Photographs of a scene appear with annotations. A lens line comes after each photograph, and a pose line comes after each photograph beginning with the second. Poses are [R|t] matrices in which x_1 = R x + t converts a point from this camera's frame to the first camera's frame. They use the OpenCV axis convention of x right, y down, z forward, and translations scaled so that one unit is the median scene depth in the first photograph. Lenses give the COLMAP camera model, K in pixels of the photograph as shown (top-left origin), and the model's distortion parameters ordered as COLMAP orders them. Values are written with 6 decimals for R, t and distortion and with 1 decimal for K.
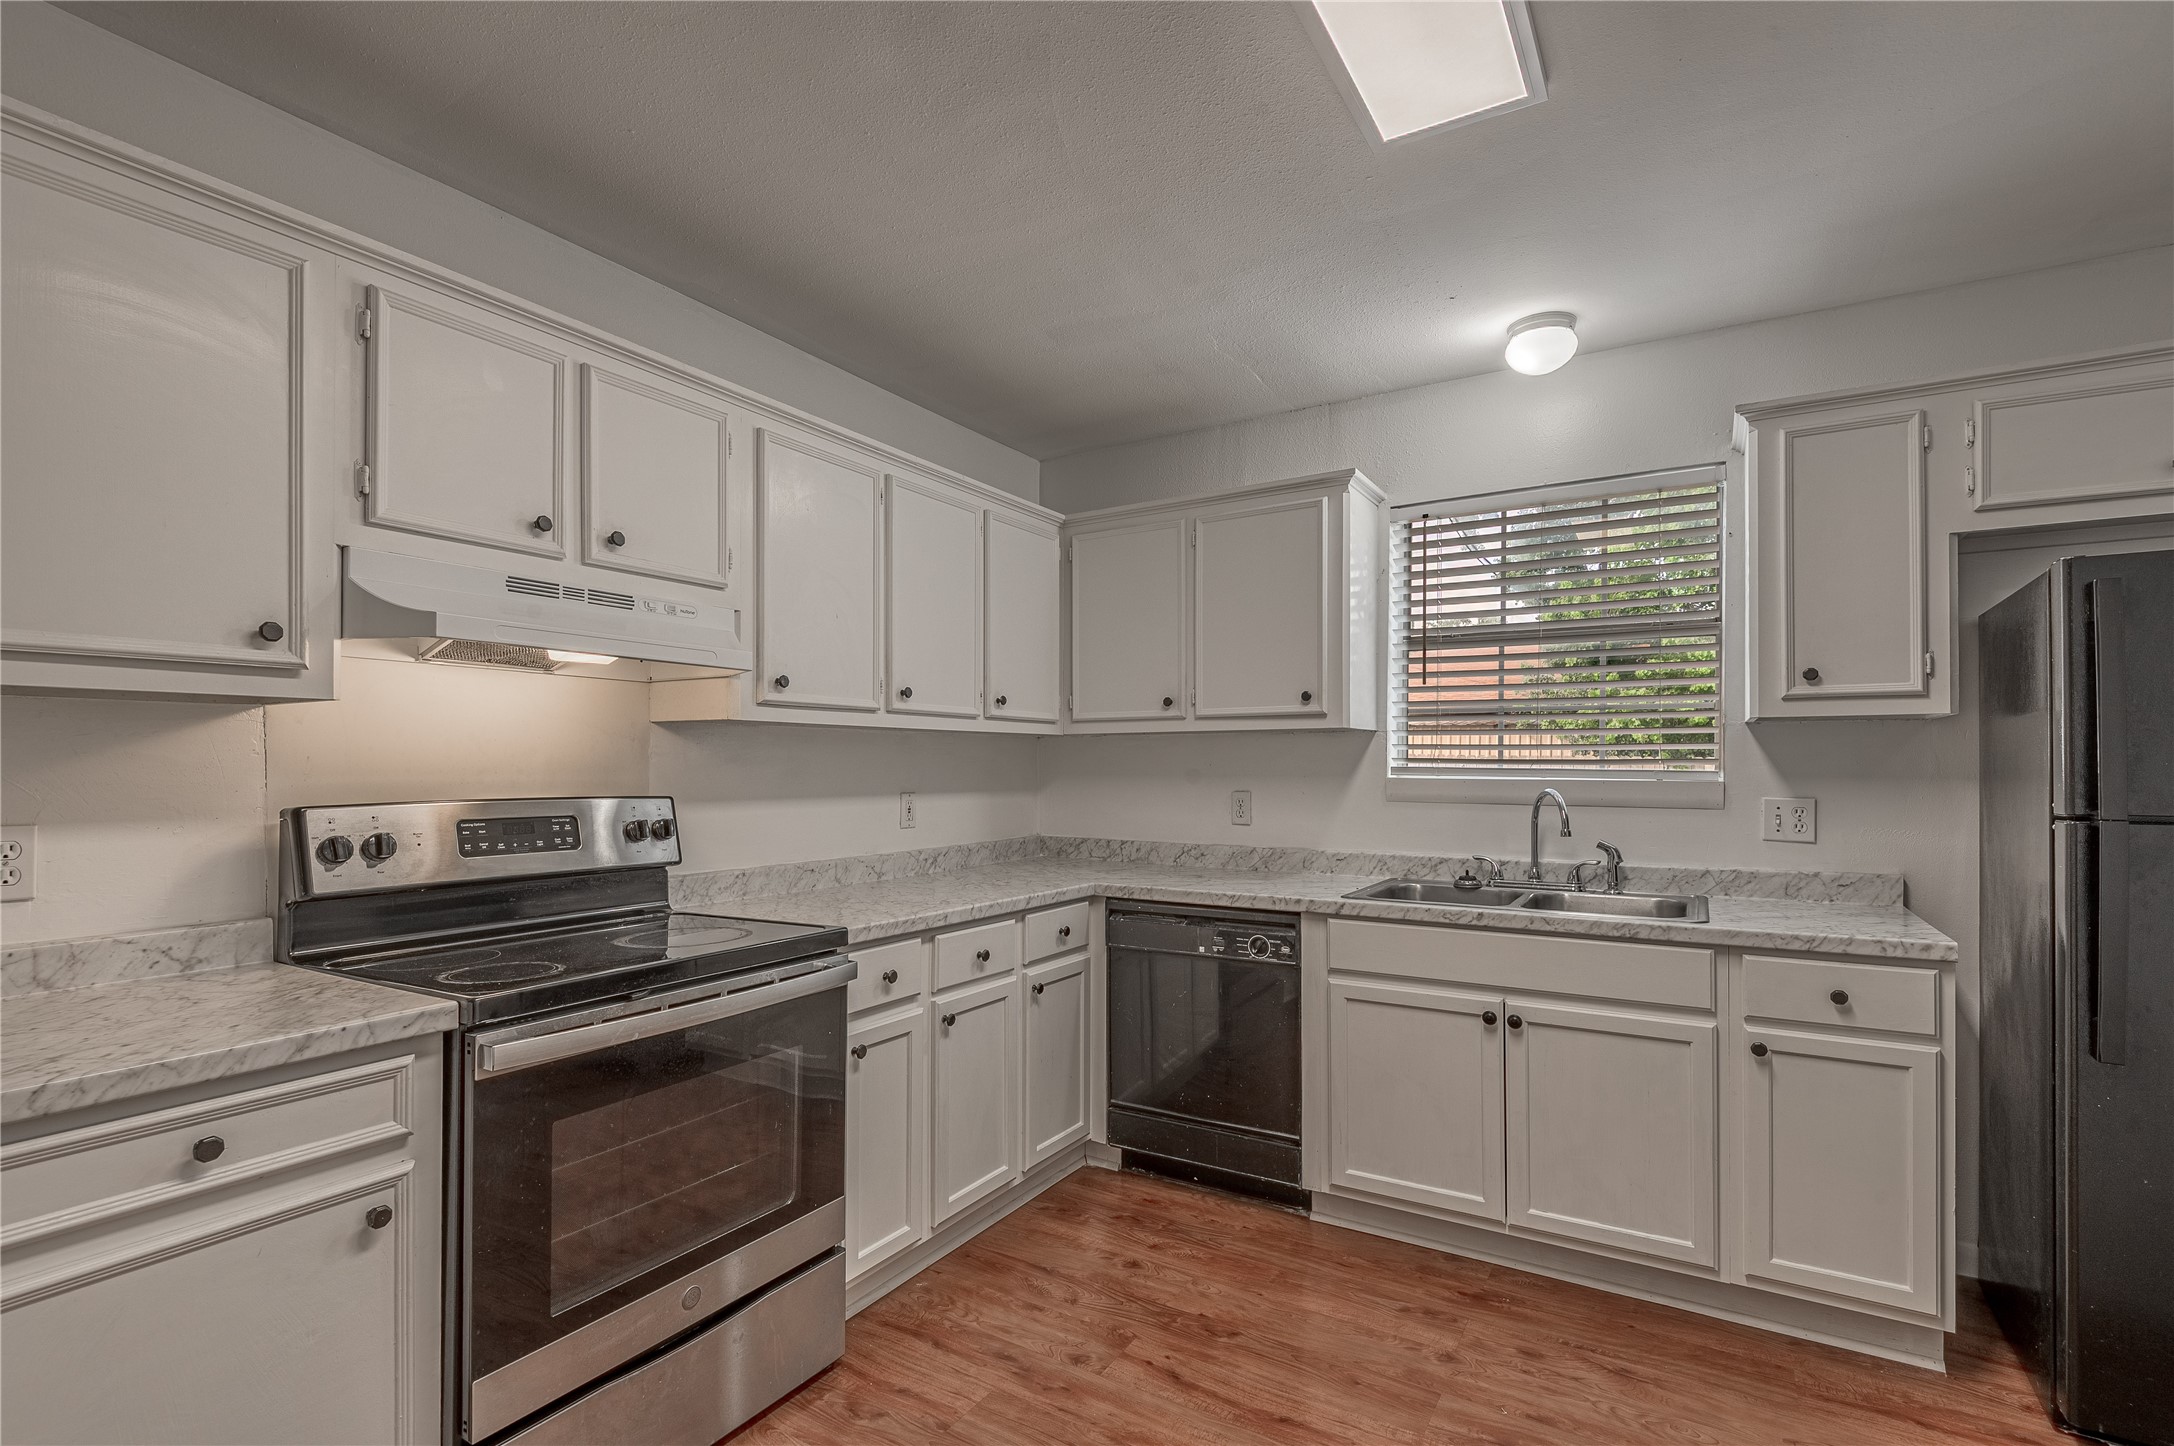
lens RADIAL K [[998.4, 0, 1130.7], [0, 998.4, 755.8], [0, 0, 1]] dist [0.021208, -0.007535]
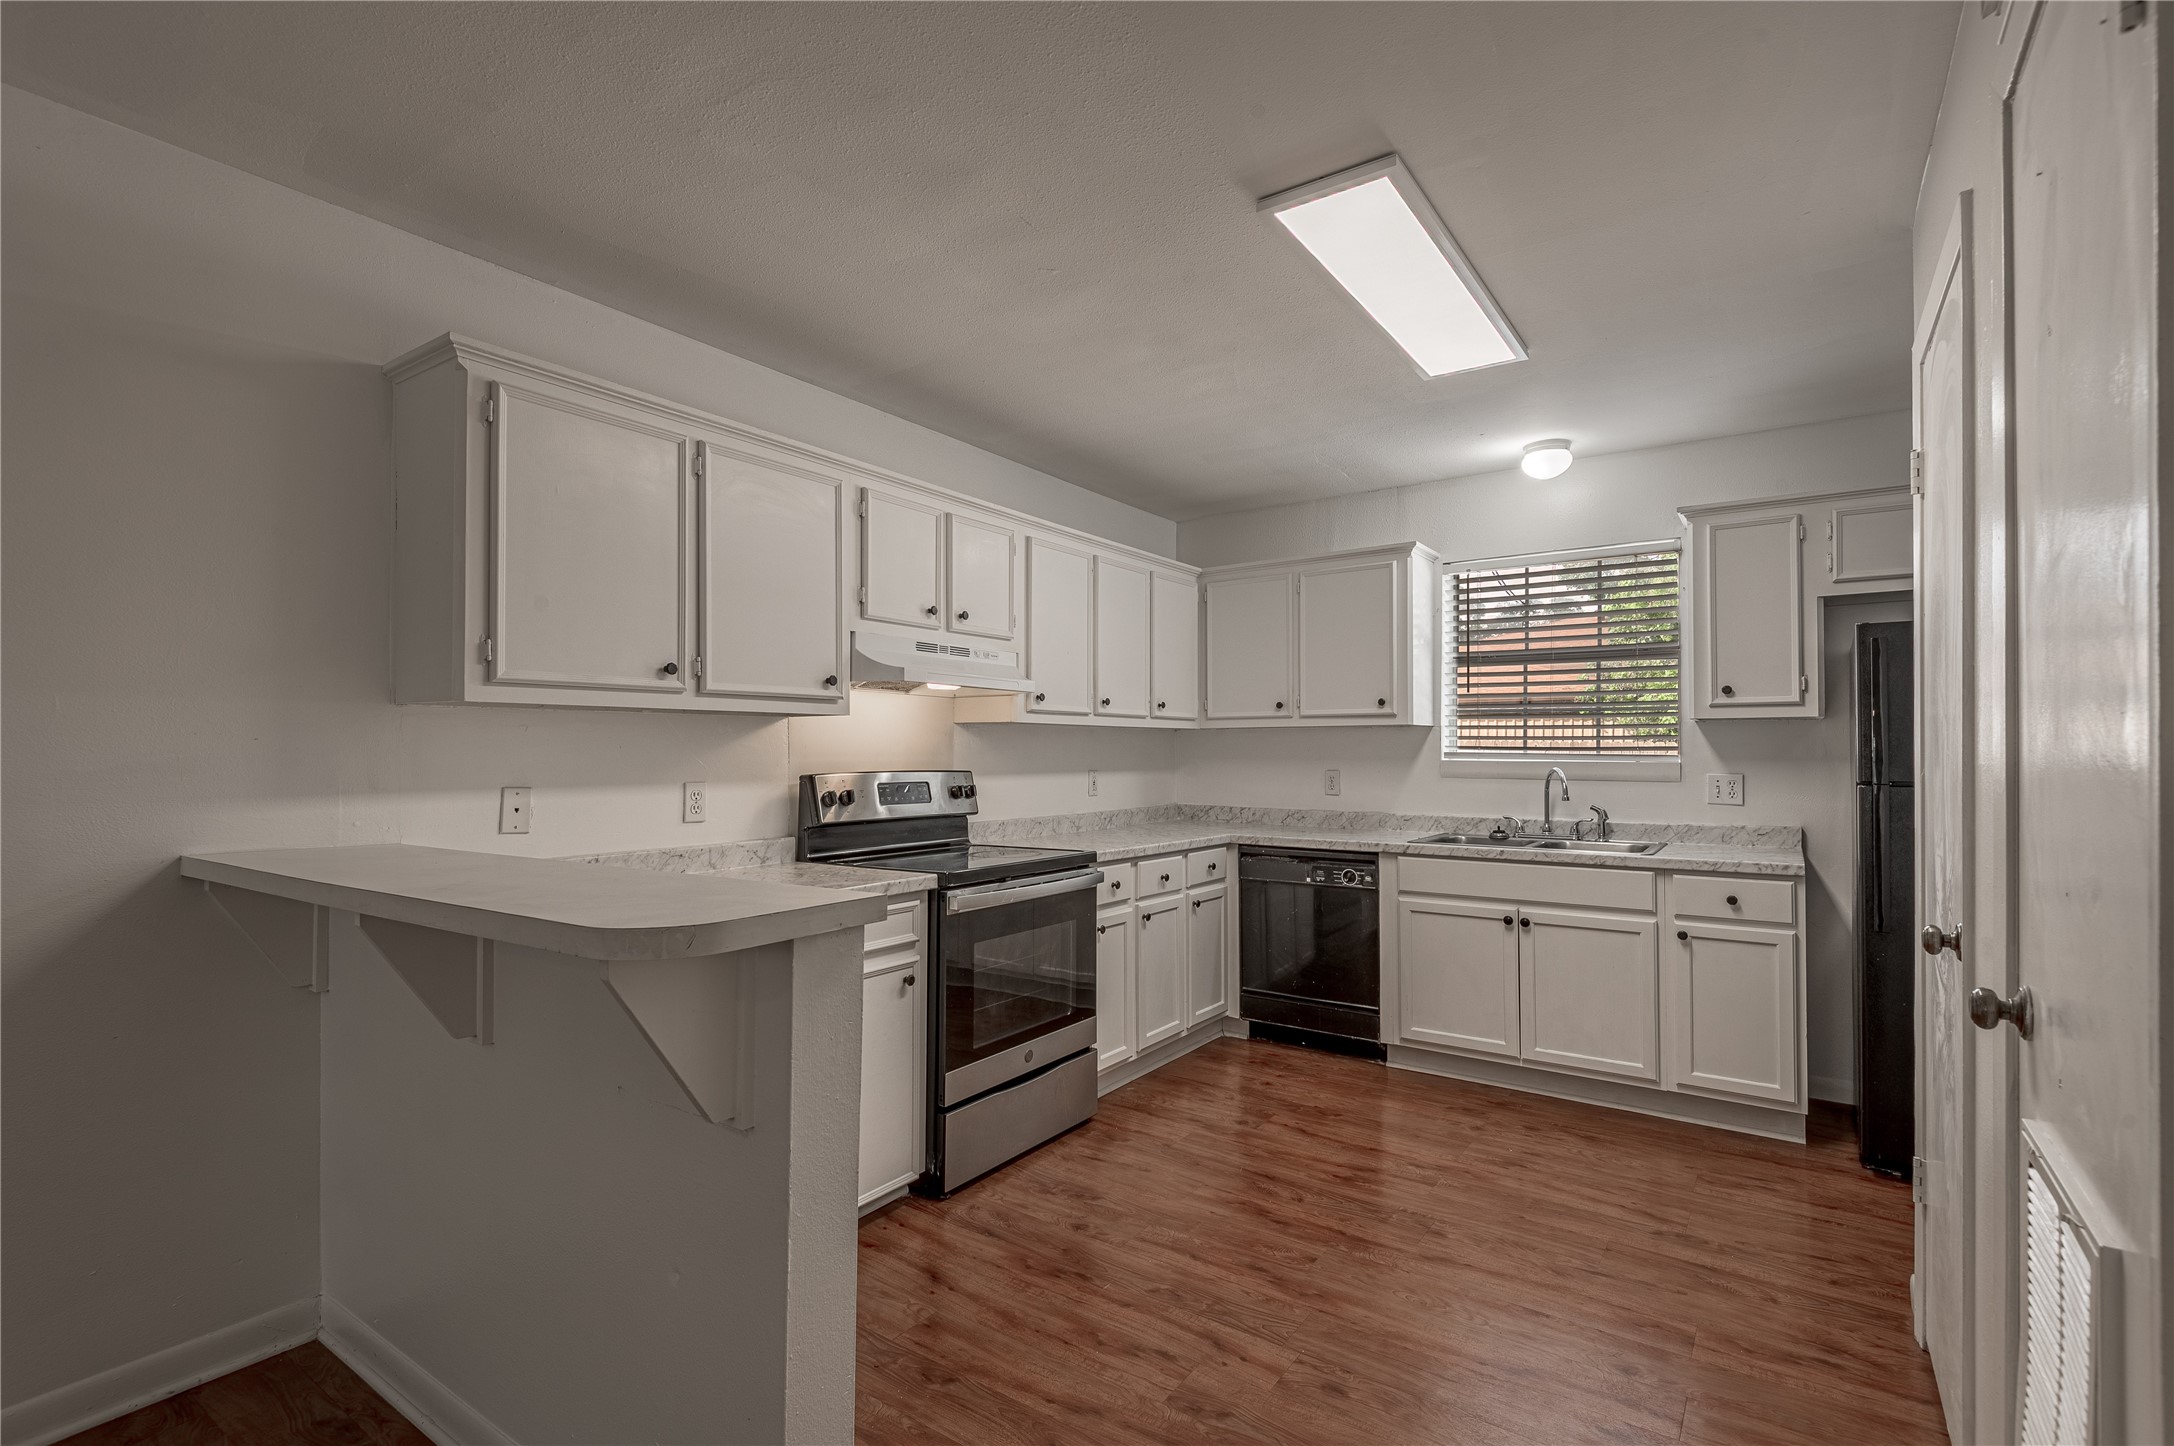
lens RADIAL K [[998.4, 0, 1131.2], [0, 998.4, 730.7], [0, 0, 1]] dist [0.021208, -0.007535]
pose [[0.998041, -0.001374, -0.062551, -0.115386], [0.000652, 0.999933, -0.011561, -0.004226], [0.062563, 0.011498, 0.997975, -0.558575]]
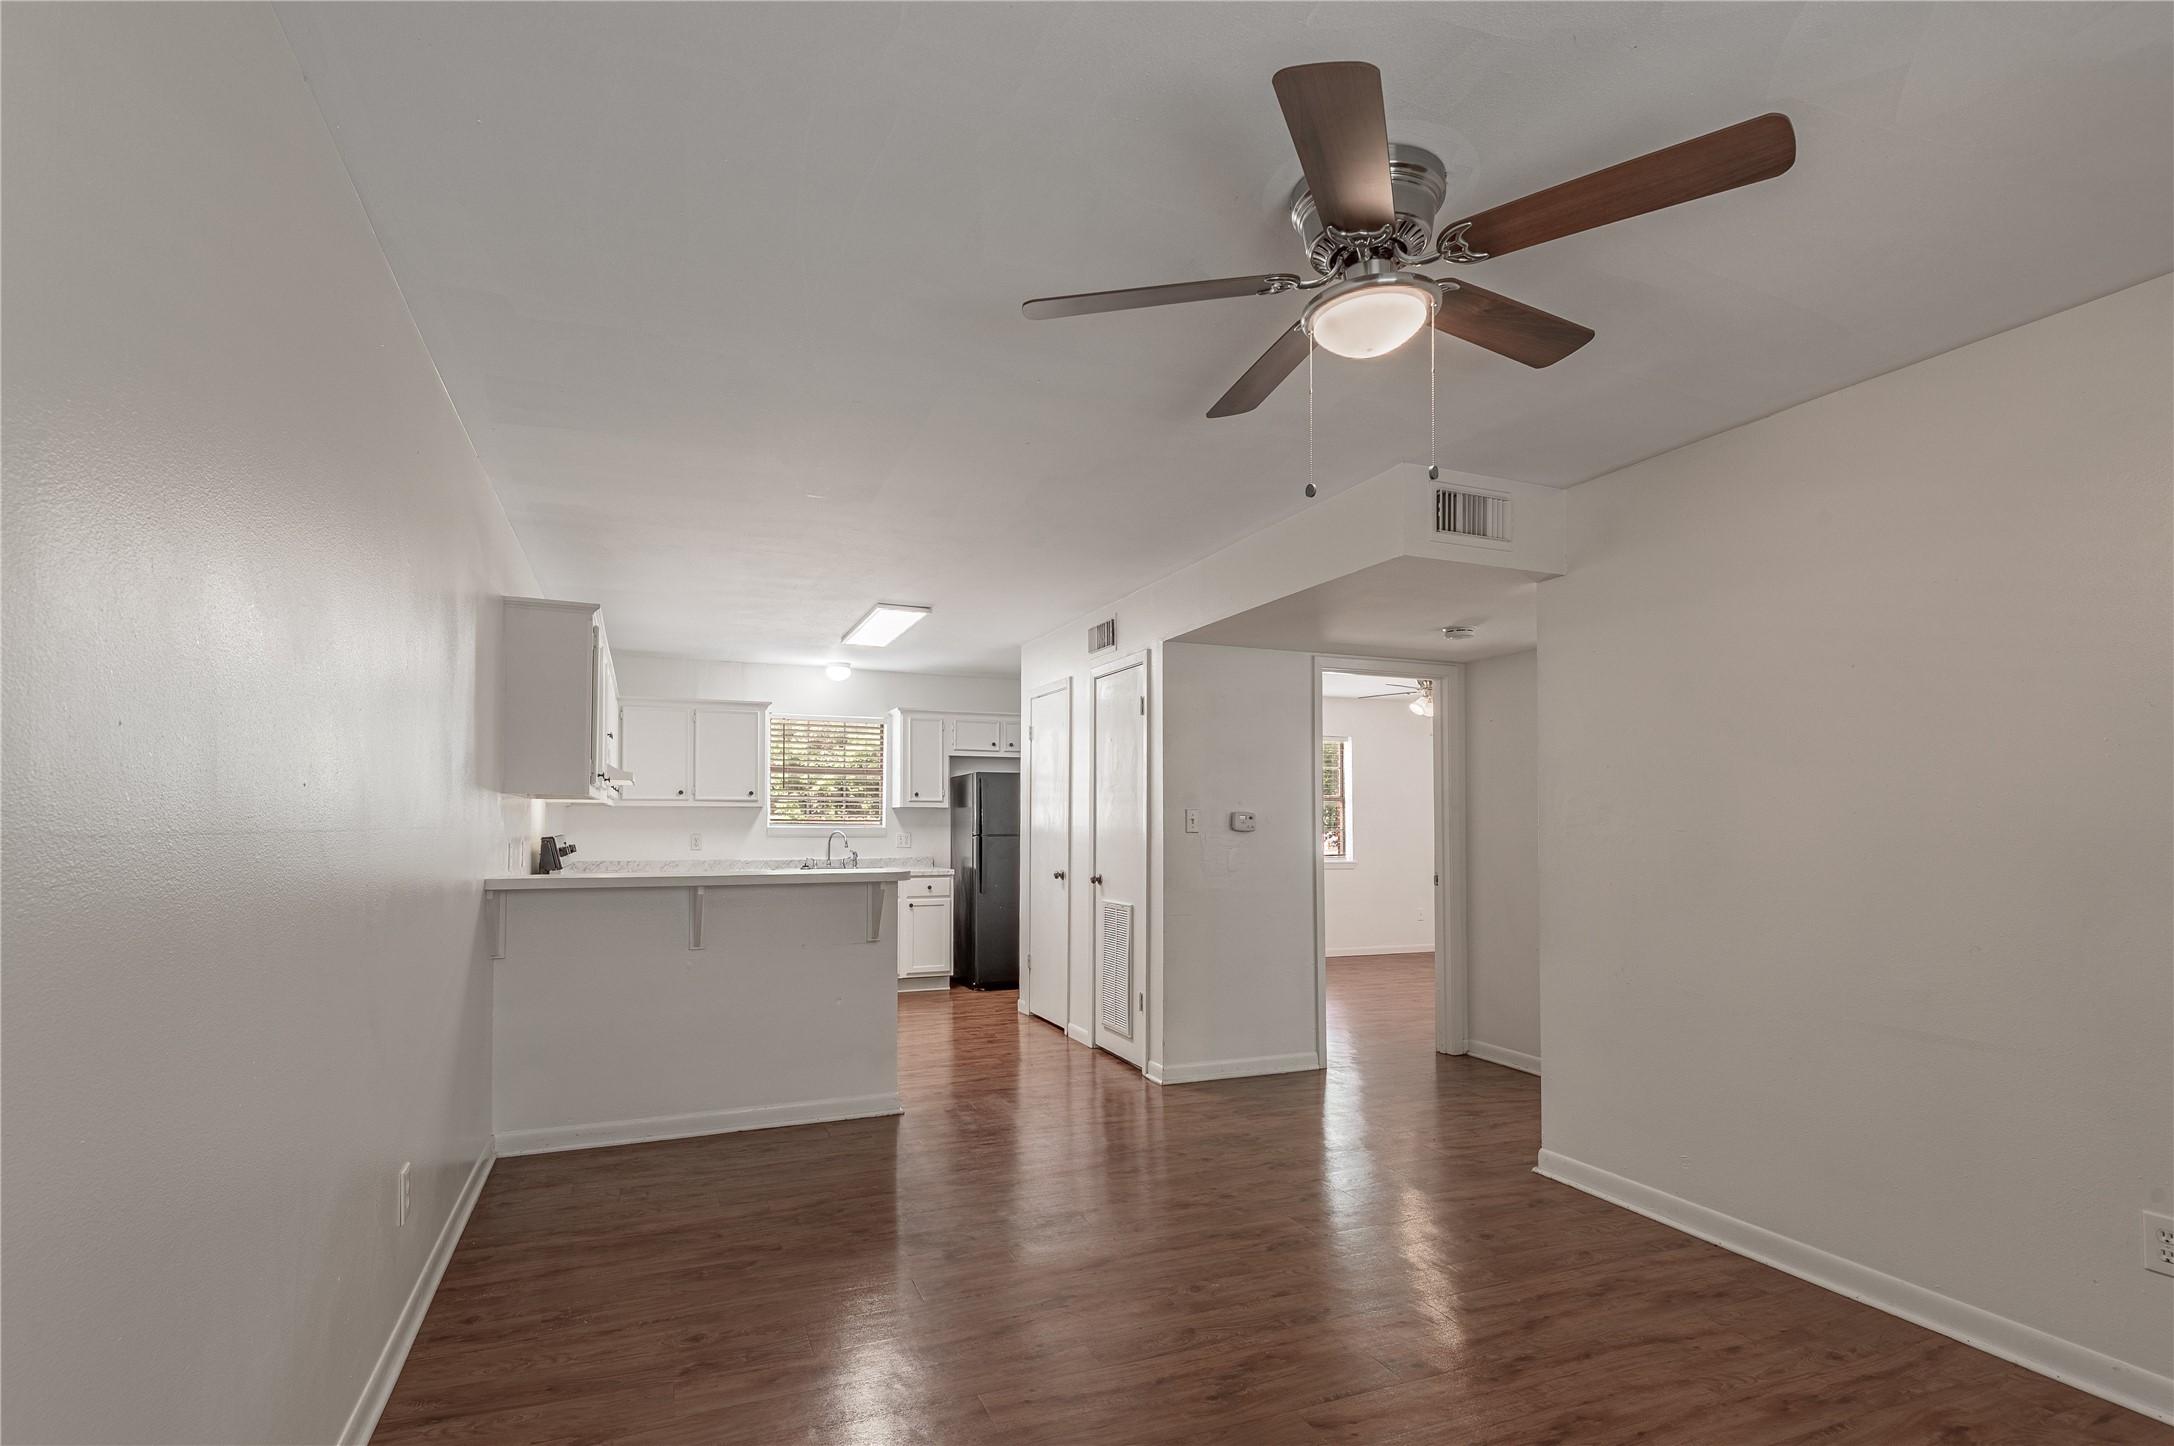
lens RADIAL K [[998.4, 0, 1065.0], [0, 998.4, 781.6], [0, 0, 1]] dist [0.021208, -0.007535]
pose [[0.603395, 0.035074, 0.796671, -1.678077], [-0.011110, 0.999305, -0.035580, -0.013367], [-0.797365, 0.012618, 0.603366, -1.386156]]
